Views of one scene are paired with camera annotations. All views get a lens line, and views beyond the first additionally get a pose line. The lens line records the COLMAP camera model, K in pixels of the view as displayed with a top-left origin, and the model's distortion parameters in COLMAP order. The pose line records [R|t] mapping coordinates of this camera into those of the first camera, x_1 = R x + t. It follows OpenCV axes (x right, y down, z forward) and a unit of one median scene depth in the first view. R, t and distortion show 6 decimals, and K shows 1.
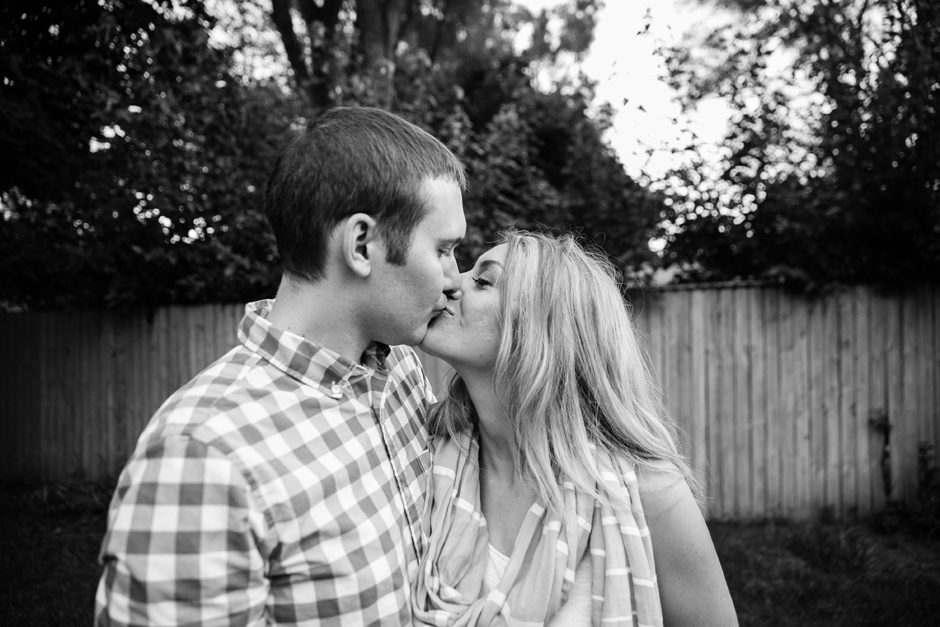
lens RADIAL K [[646.4, 0, 485.1], [0, 646.4, 305.7], [0, 0, 1]] dist [-0.088308, 0.068127]
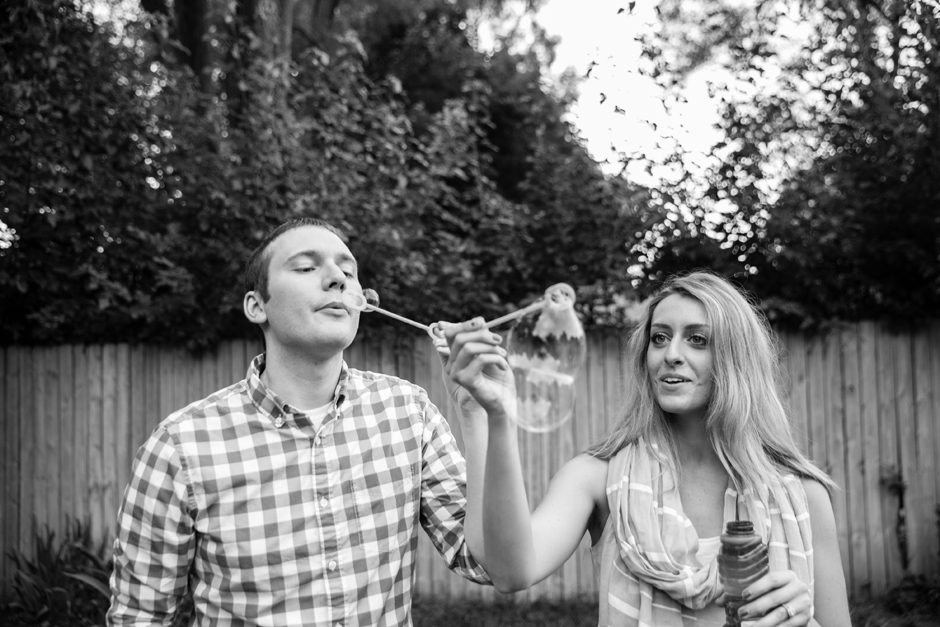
lens RADIAL K [[1003.8, 0, 469.3], [0, 1003.8, 314.5], [0, 0, 1]] dist [0.029164, 0.000000]
pose [[0.996007, 0.001971, 0.089252, -0.065985], [0.000974, 0.999457, -0.032943, 0.002917], [-0.089269, 0.032899, 0.995464, -0.312556]]
